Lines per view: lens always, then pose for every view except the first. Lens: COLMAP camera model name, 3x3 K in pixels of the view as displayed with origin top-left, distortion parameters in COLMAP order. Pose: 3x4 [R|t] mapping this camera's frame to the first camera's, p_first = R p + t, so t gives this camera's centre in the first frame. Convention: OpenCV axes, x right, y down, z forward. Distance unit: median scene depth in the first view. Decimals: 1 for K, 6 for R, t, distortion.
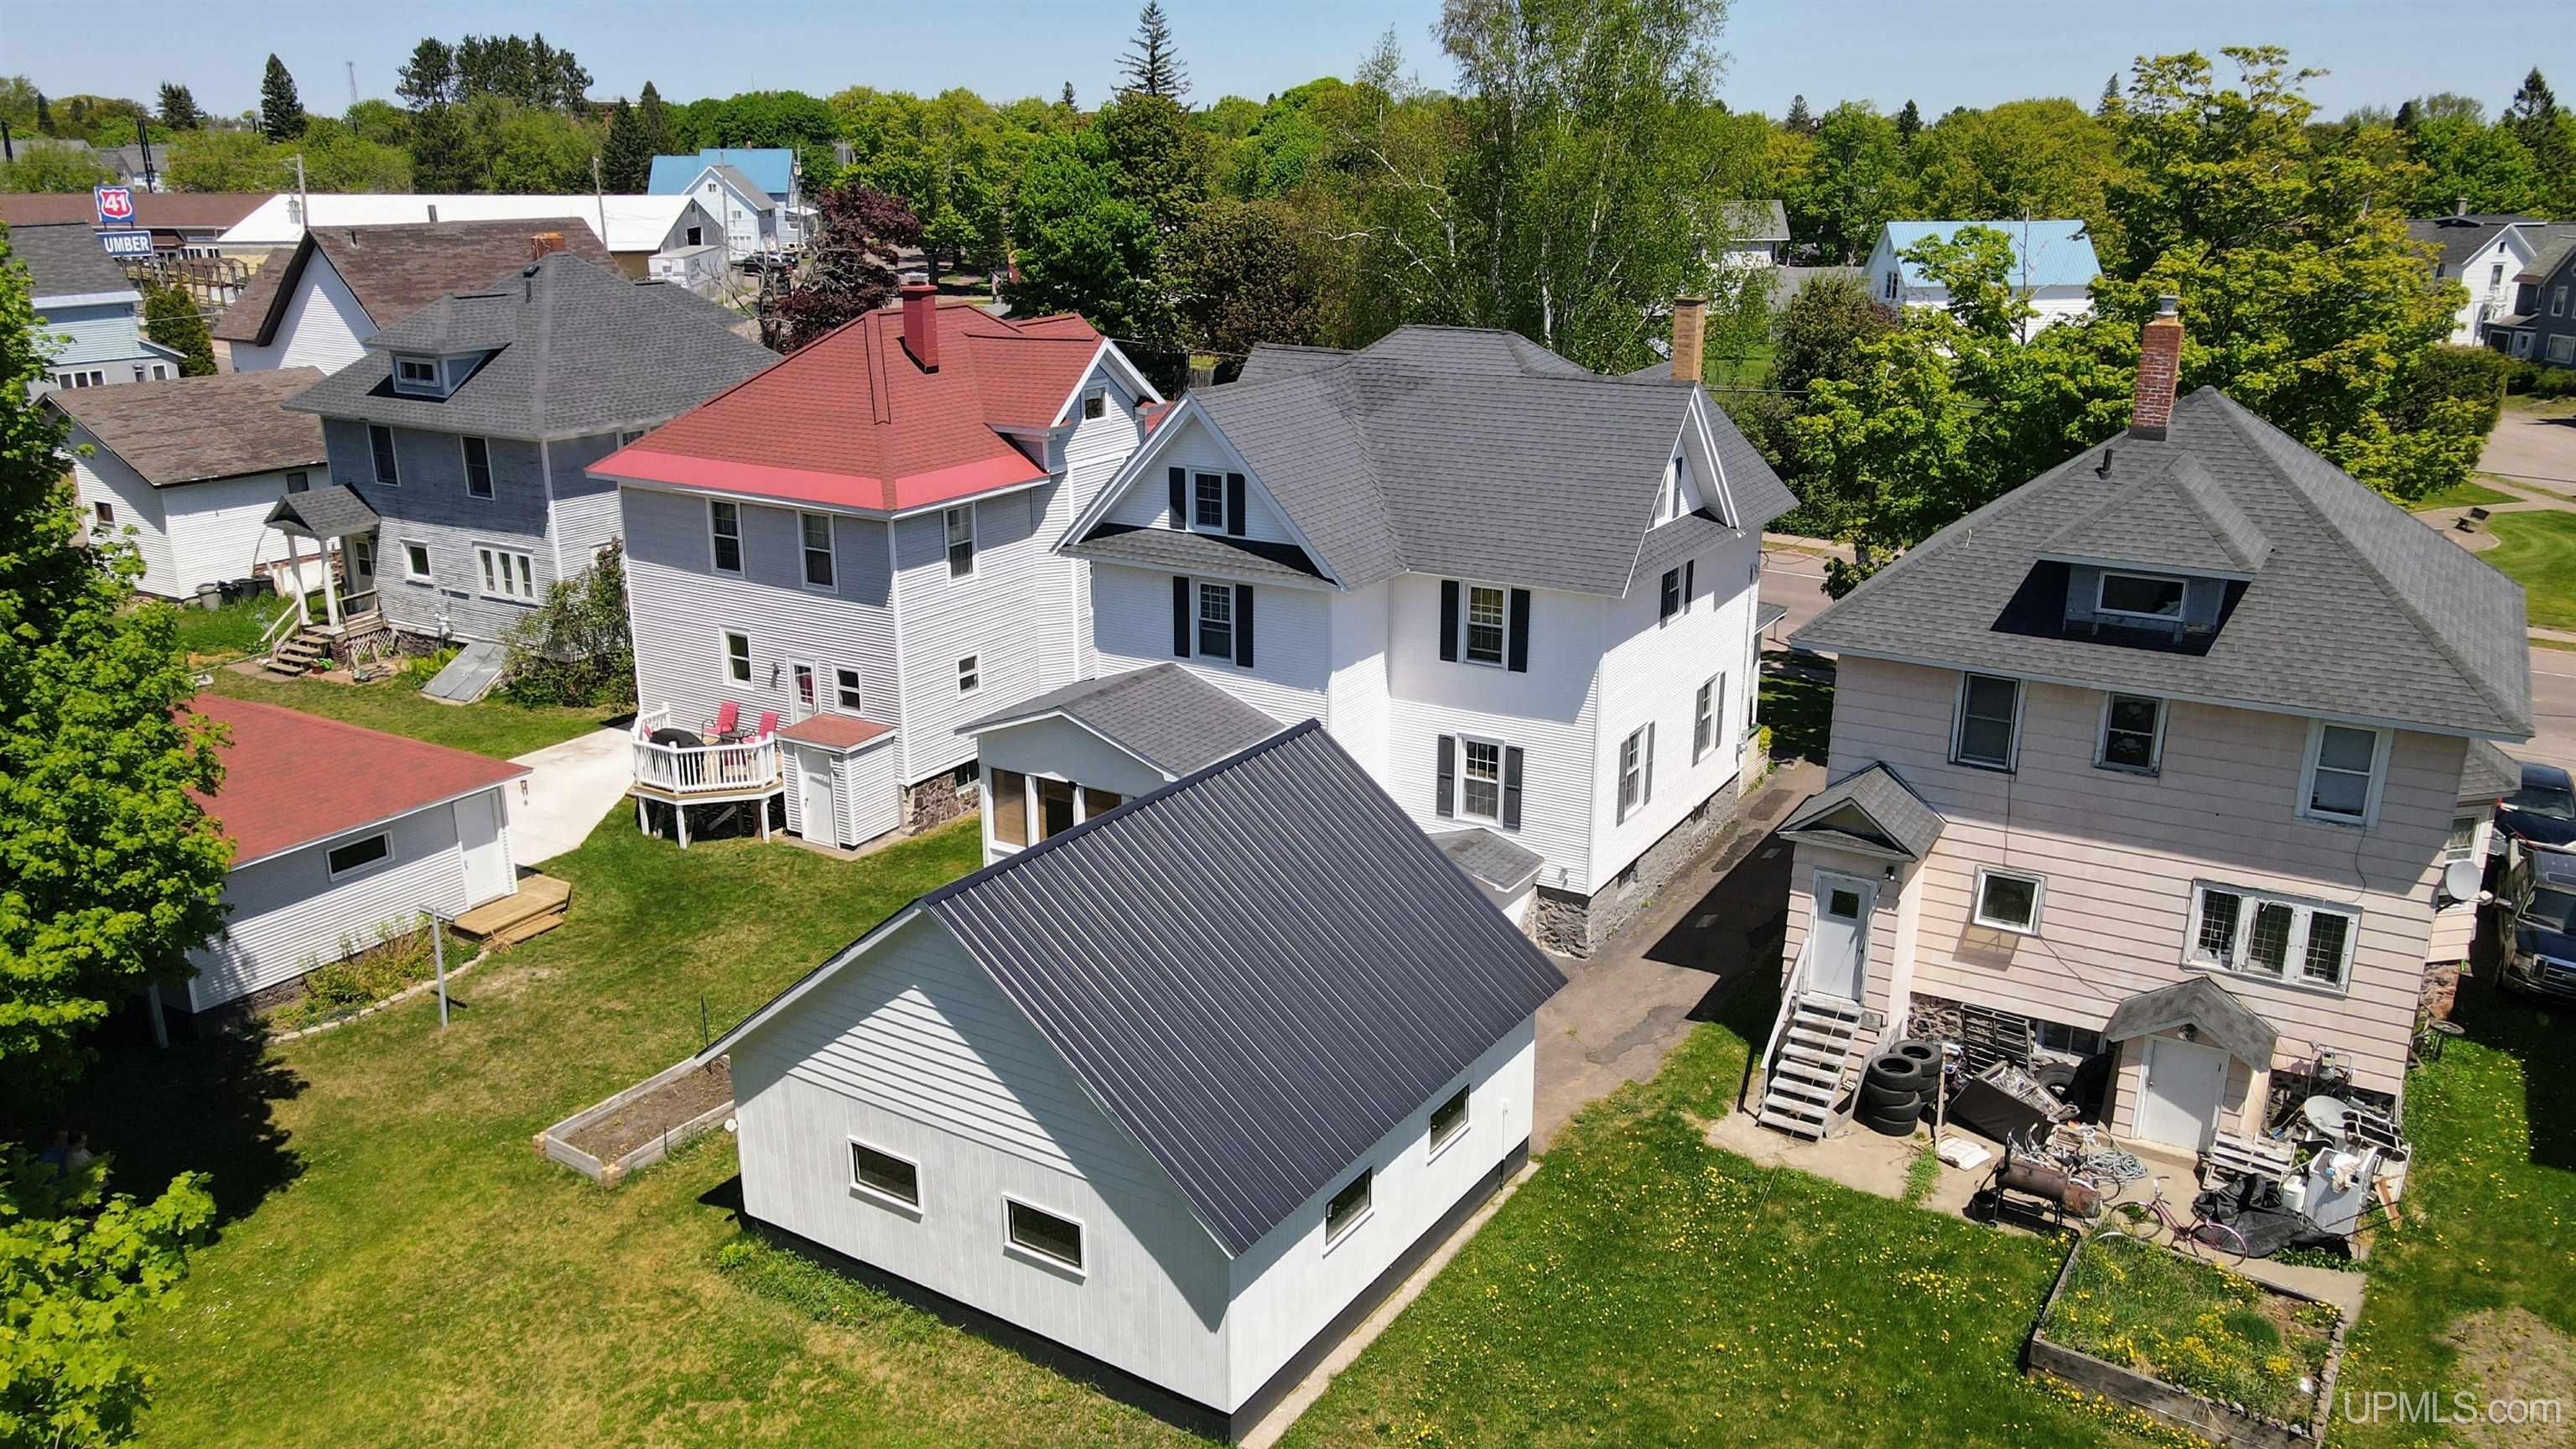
lens RADIAL K [[1875.8, 0, 1286.3], [0, 1875.8, 764.9], [0, 0, 1]] dist [0.029366, 0.005071]
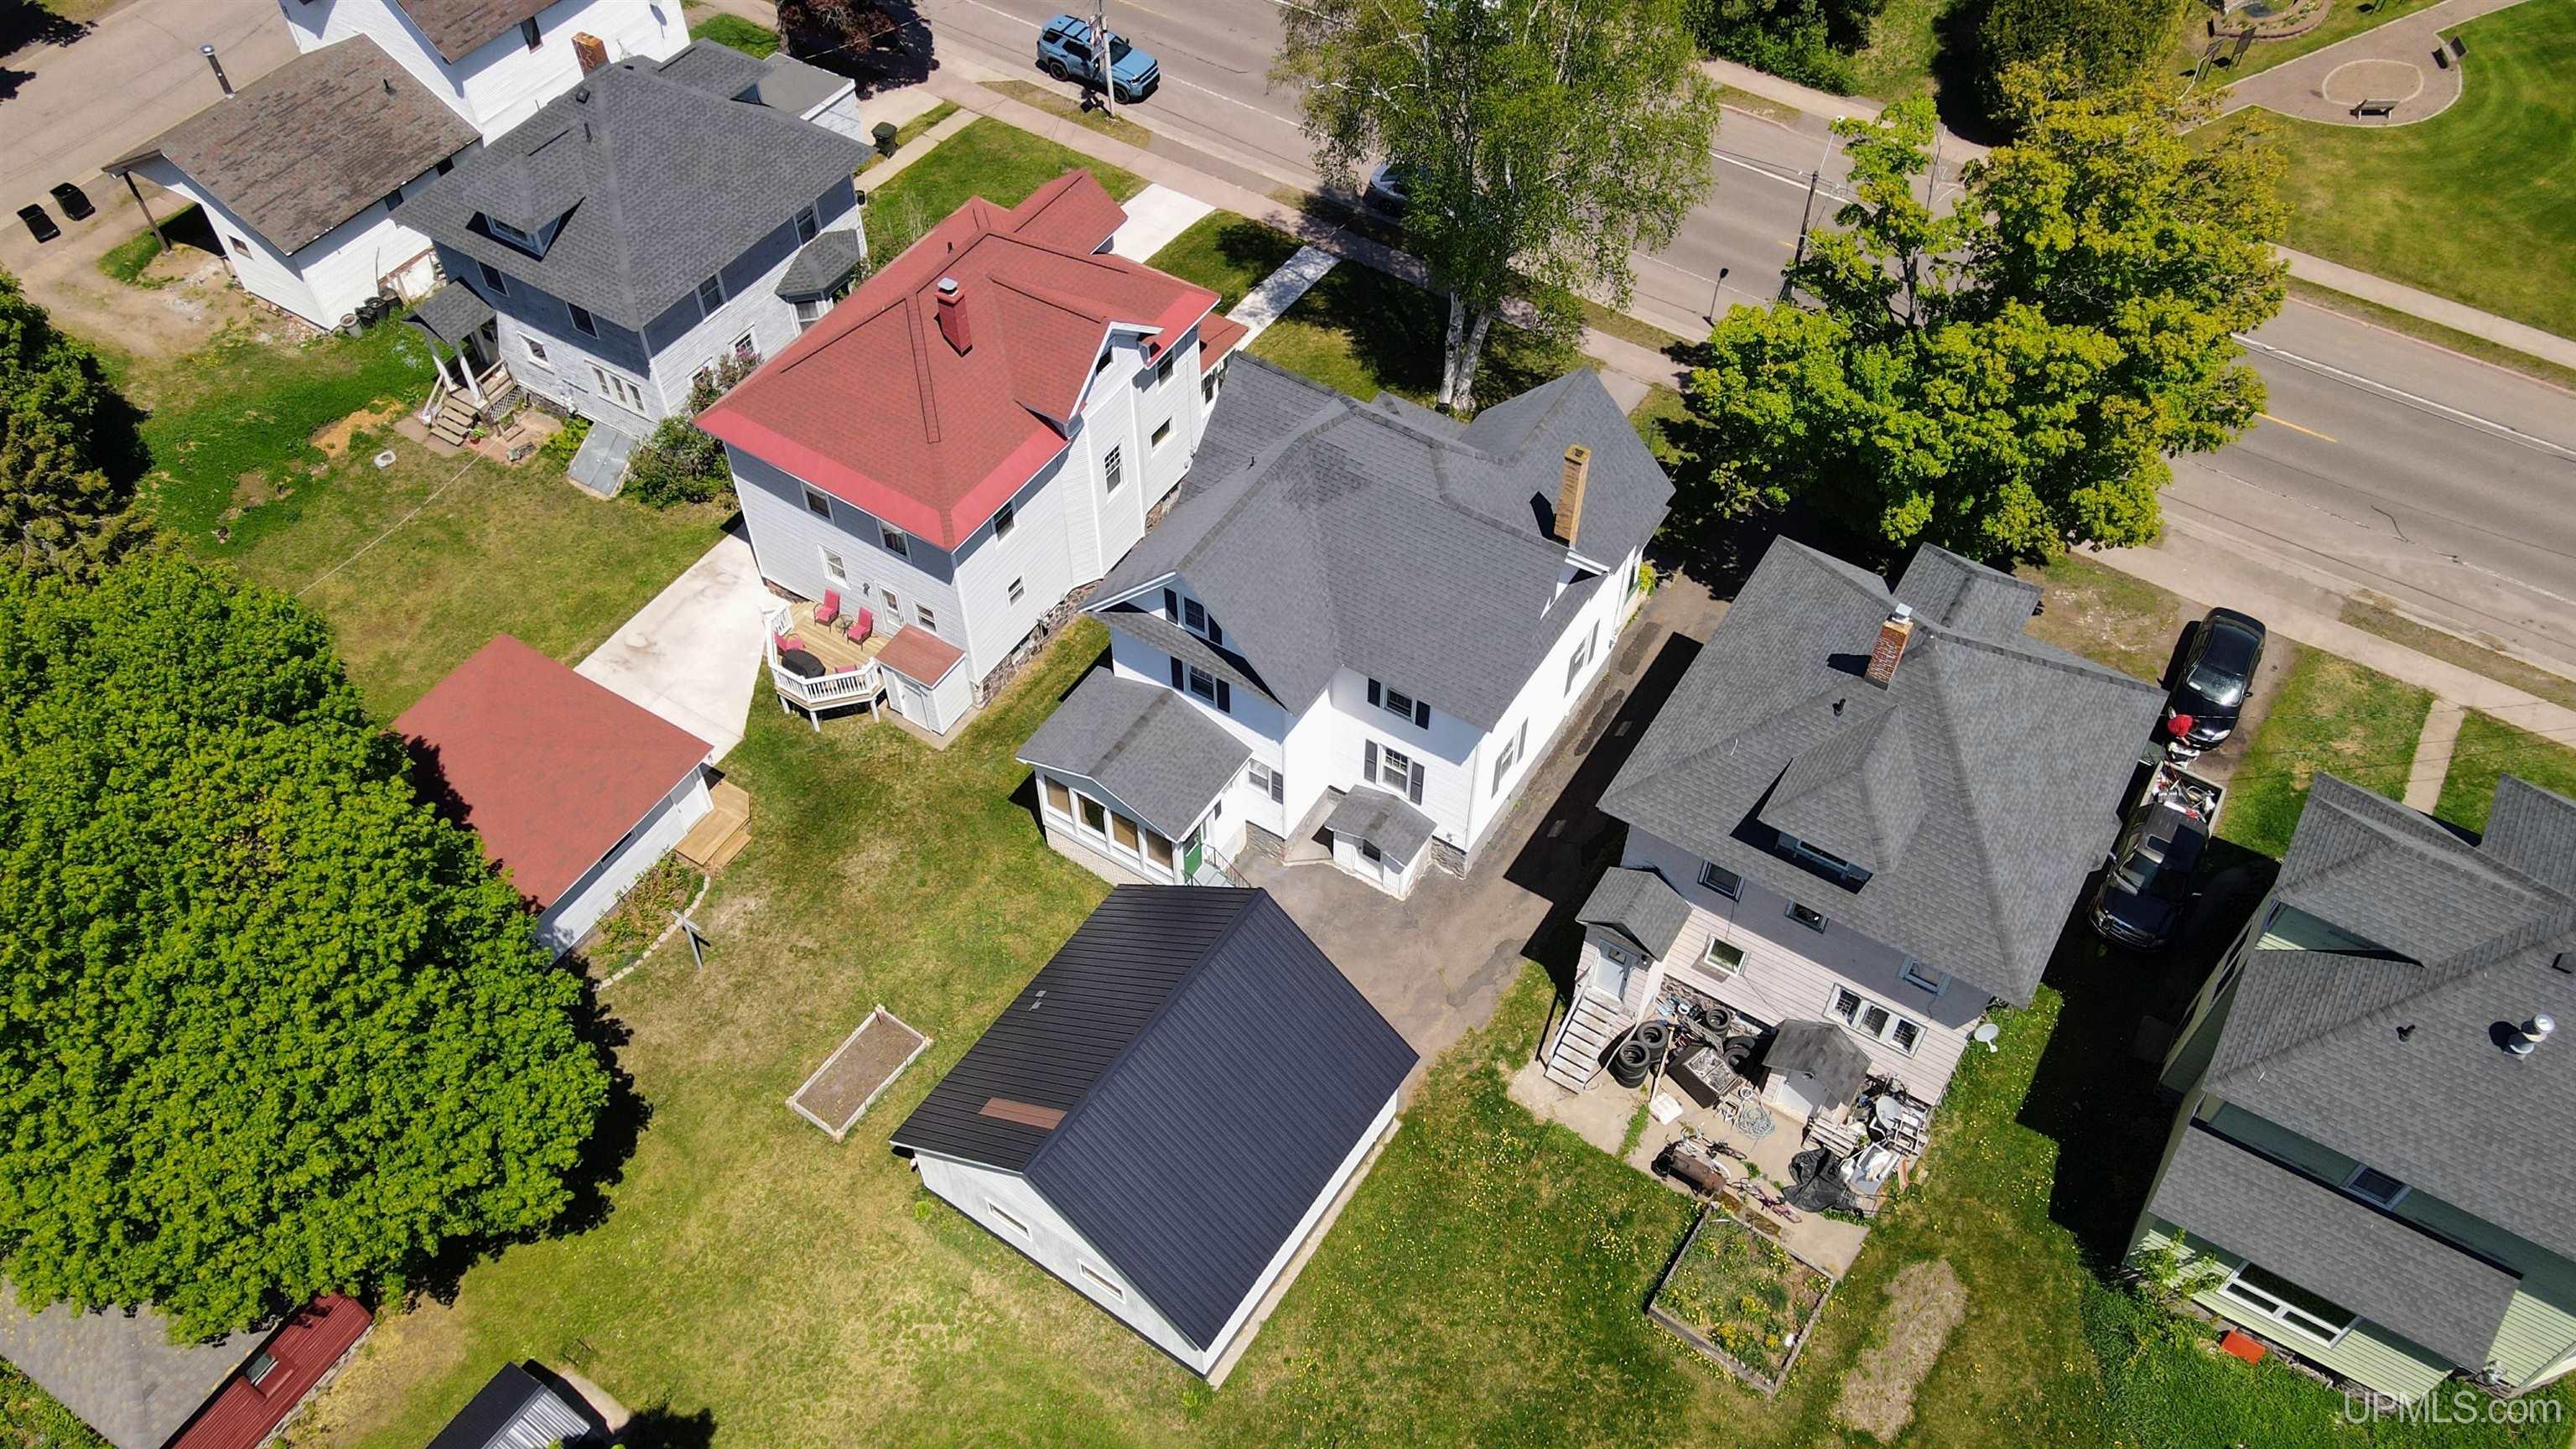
lens RADIAL K [[1882.8, 0, 1279.0], [0, 1882.8, 742.5], [0, 0, 1]] dist [0.026240, 0.009646]
pose [[0.999655, 0.018301, -0.018845, 0.050093], [-0.005415, 0.845535, 0.533893, -0.863638], [0.025705, -0.533606, 0.845342, -0.191407]]
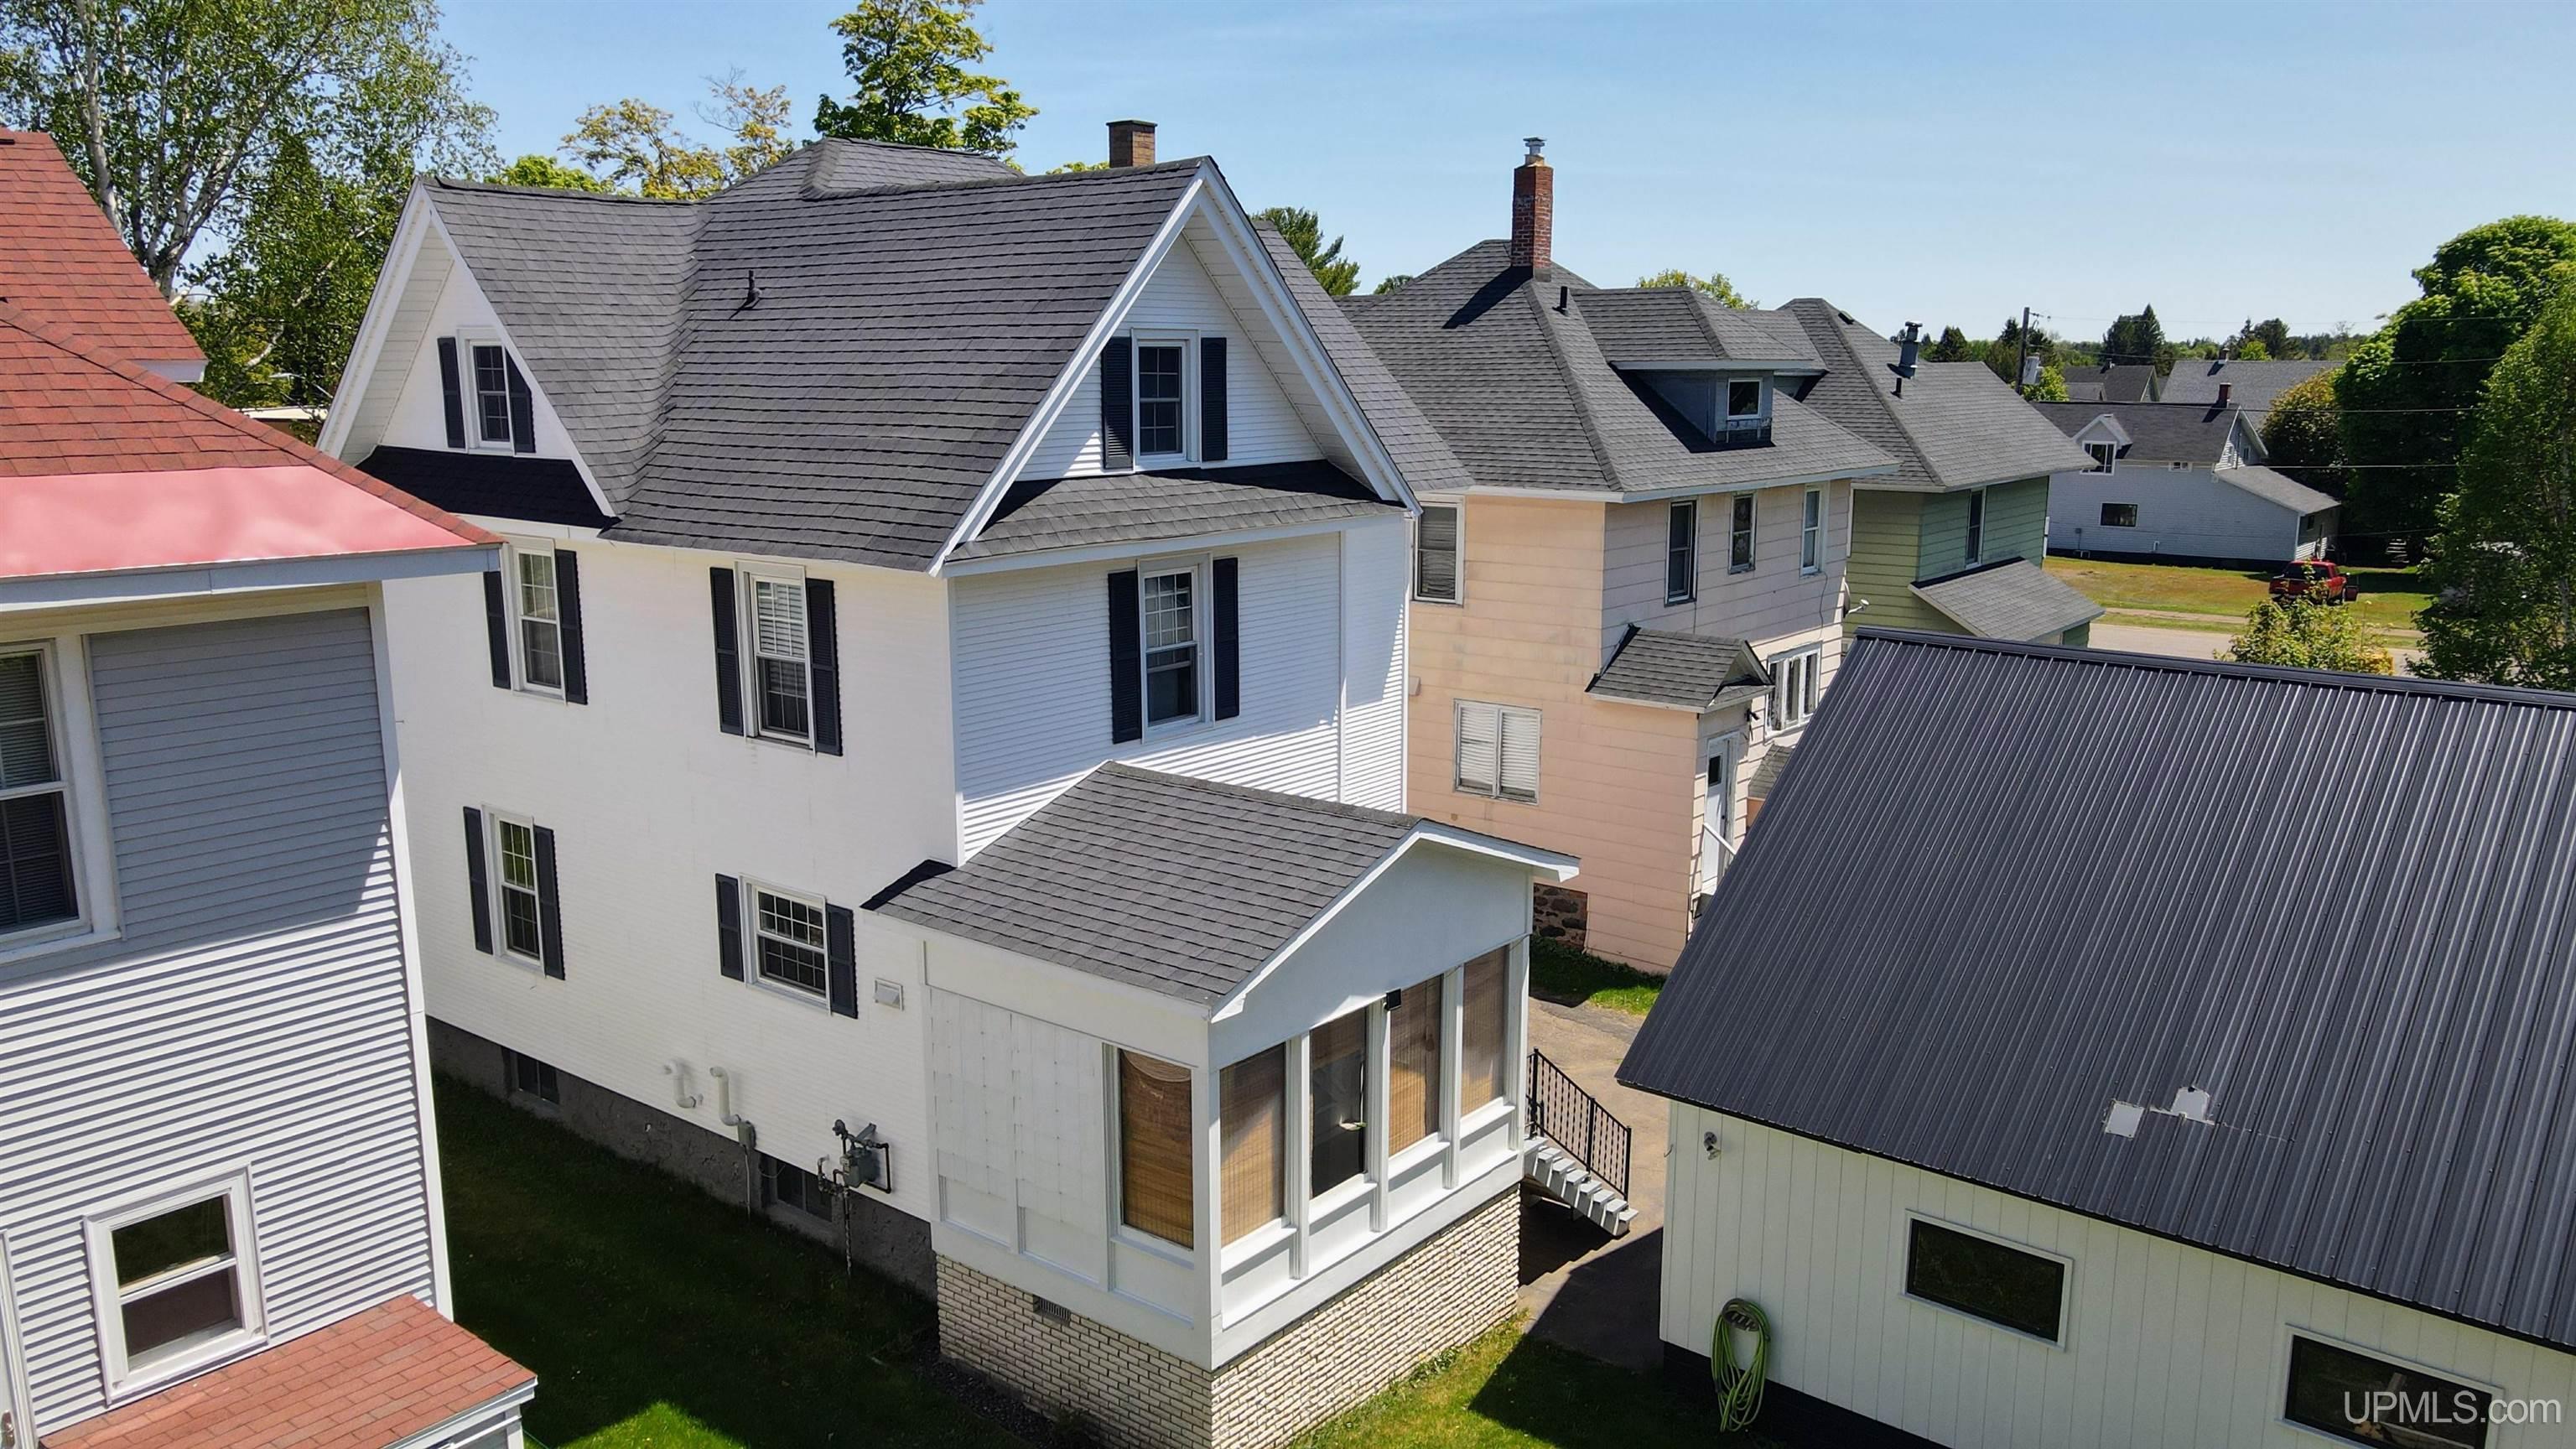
lens RADIAL K [[1882.8, 0, 1279.0], [0, 1882.8, 742.5], [0, 0, 1]] dist [0.026240, 0.009646]
pose [[0.148489, -0.206504, 0.967113, -0.588173], [0.300277, 0.941196, 0.154866, -0.137842], [-0.942223, 0.267406, 0.201766, 0.998046]]
